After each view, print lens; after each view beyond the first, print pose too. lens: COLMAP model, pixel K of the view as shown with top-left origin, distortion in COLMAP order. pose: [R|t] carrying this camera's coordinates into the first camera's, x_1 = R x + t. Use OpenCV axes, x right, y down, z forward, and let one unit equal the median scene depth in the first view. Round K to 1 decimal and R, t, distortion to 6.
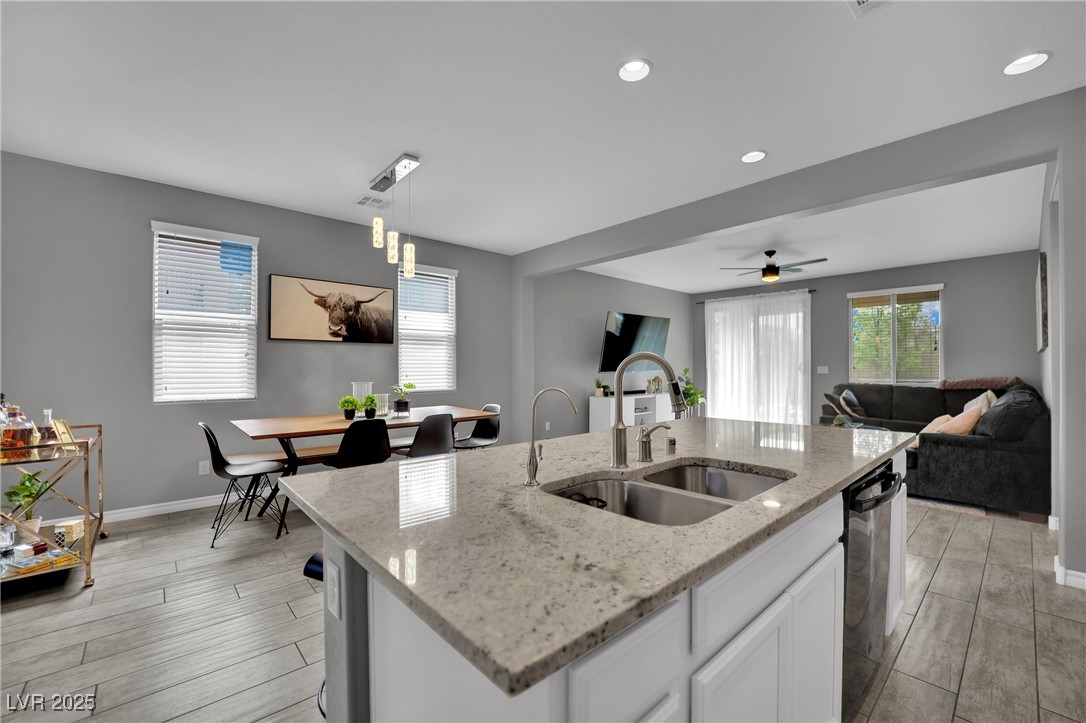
lens RADIAL K [[453.2, 0, 538.8], [0, 453.2, 367.4], [0, 0, 1]] dist [-0.012959, -0.000185]
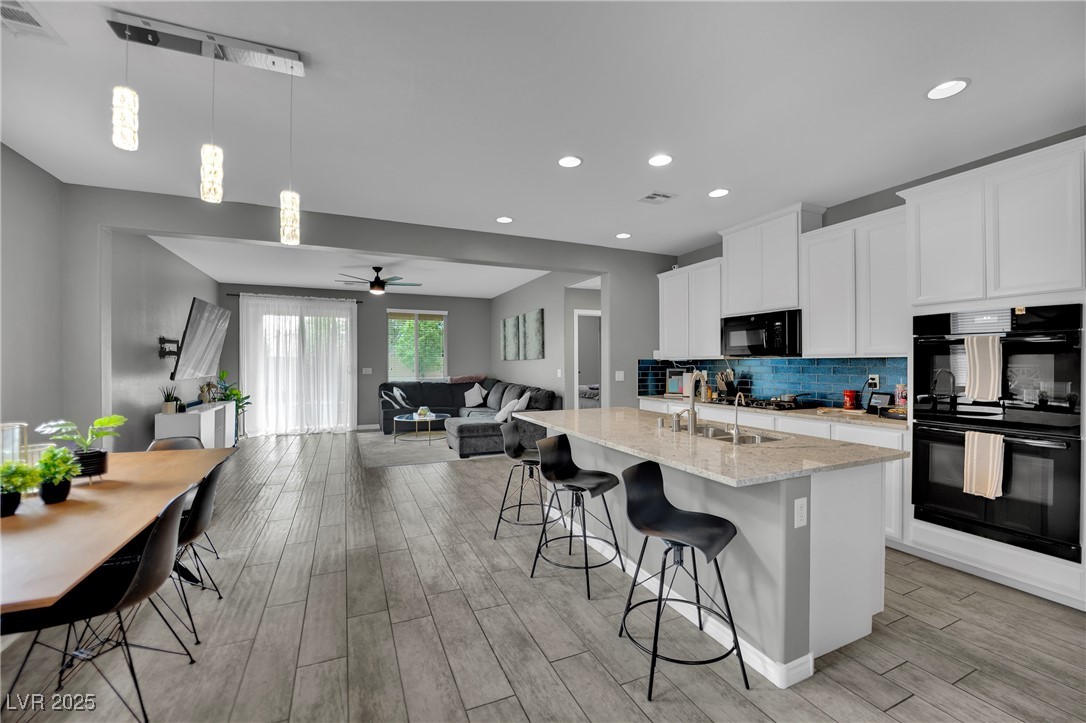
lens RADIAL K [[453.2, 0, 549.3], [0, 453.2, 363.0], [0, 0, 1]] dist [-0.012959, -0.000185]
pose [[0.310928, 0.001201, 0.950433, -0.524878], [0.001567, 0.999997, -0.001776, -0.019895], [-0.950432, 0.002041, 0.310926, 0.303116]]
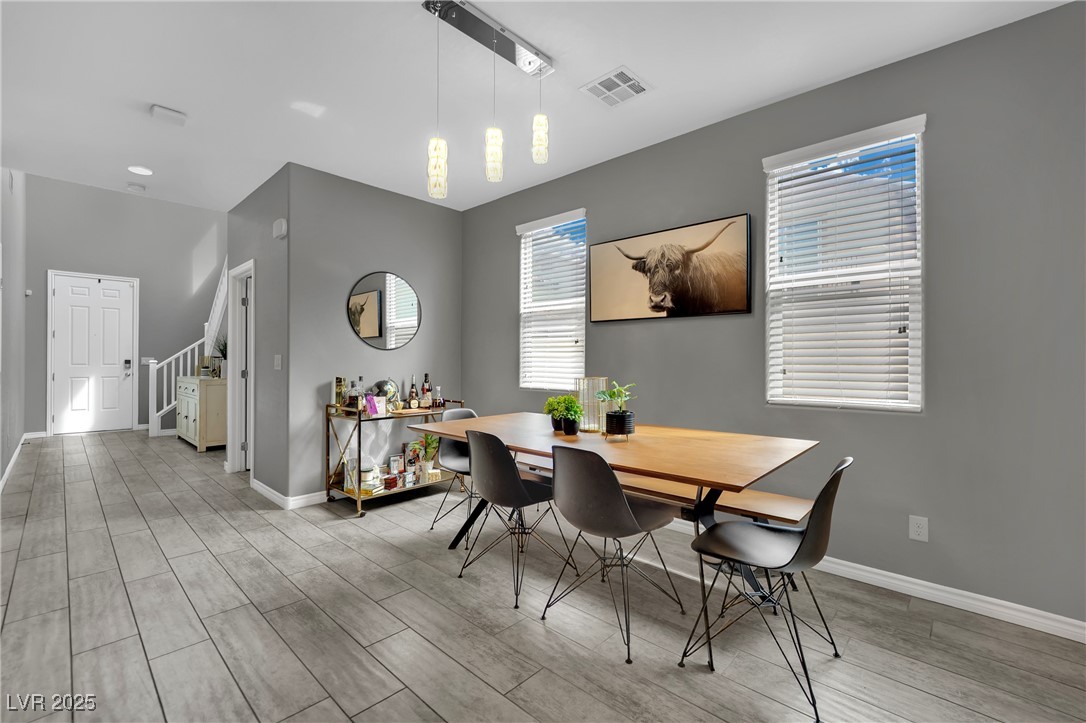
lens RADIAL K [[453.2, 0, 548.2], [0, 453.2, 360.6], [0, 0, 1]] dist [-0.012959, -0.000185]
pose [[0.099052, 0.000146, -0.995082, 0.208769], [-0.004632, 0.999989, -0.000314, 0.007690], [0.995071, 0.004641, 0.099052, 0.730604]]
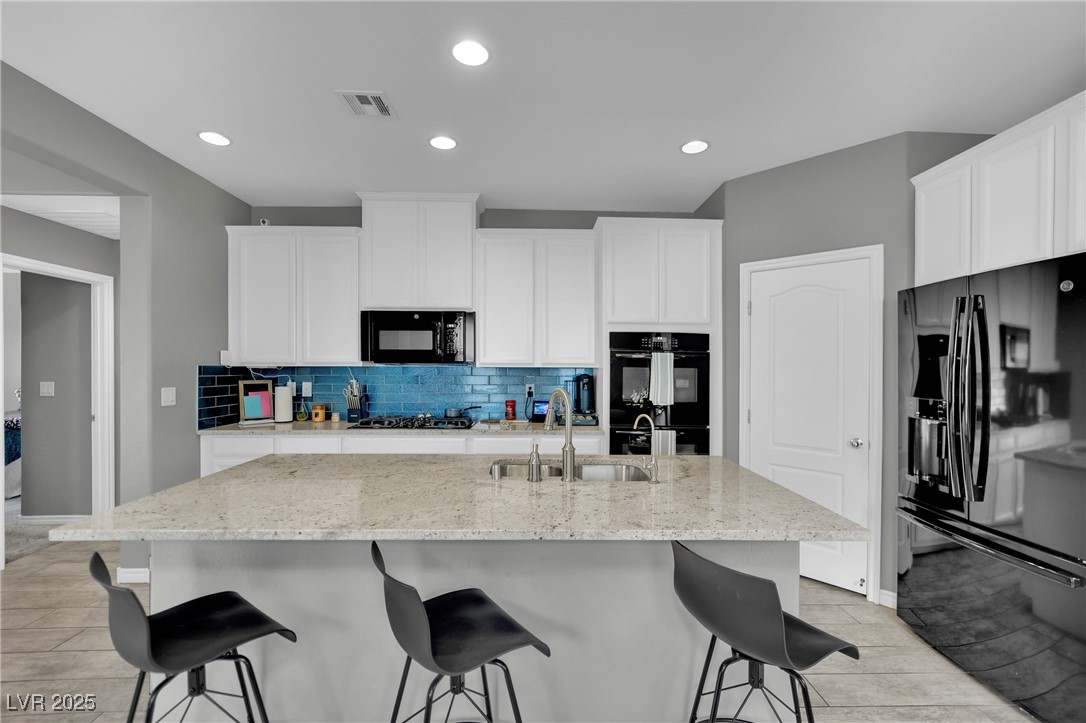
lens RADIAL K [[453.2, 0, 541.1], [0, 453.2, 362.0], [0, 0, 1]] dist [-0.012959, -0.000185]
pose [[-0.773983, 0.010765, 0.633115, -0.157075], [-0.003302, 0.999773, -0.021036, -0.022746], [-0.633198, -0.018372, -0.773772, 0.624181]]
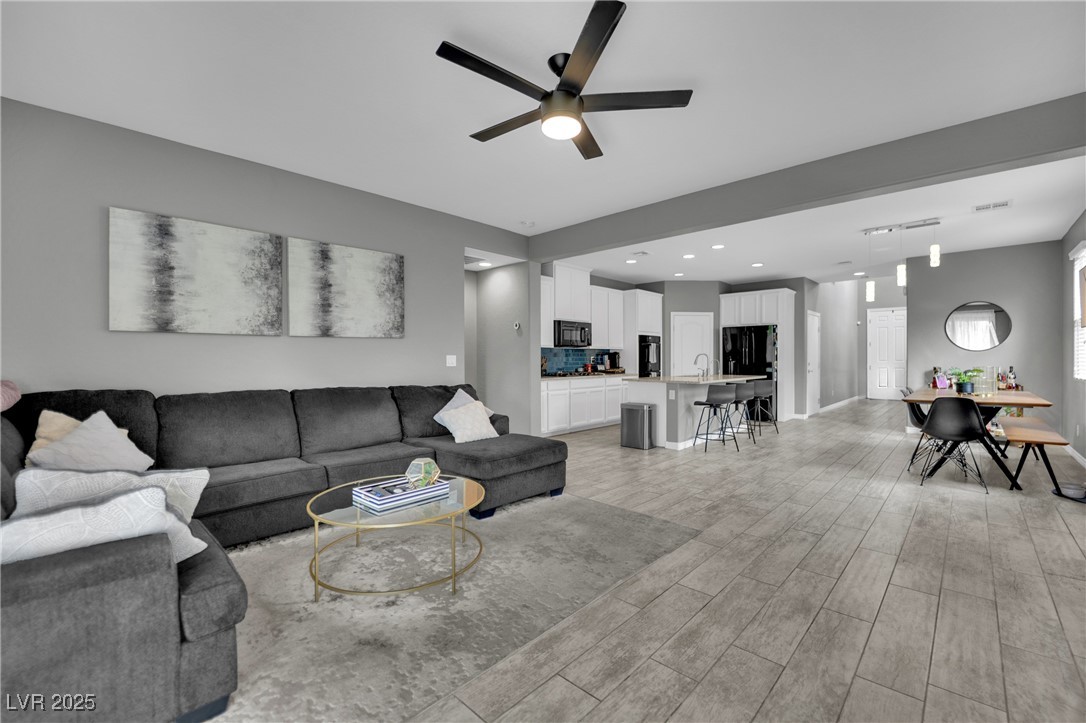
lens RADIAL K [[453.2, 0, 547.5], [0, 453.2, 361.2], [0, 0, 1]] dist [-0.012959, -0.000185]
pose [[-0.996954, 0.004093, -0.077885, 0.668102], [0.003569, 0.999970, 0.006860, 0.004026], [0.077911, 0.006561, -0.996939, 1.711452]]
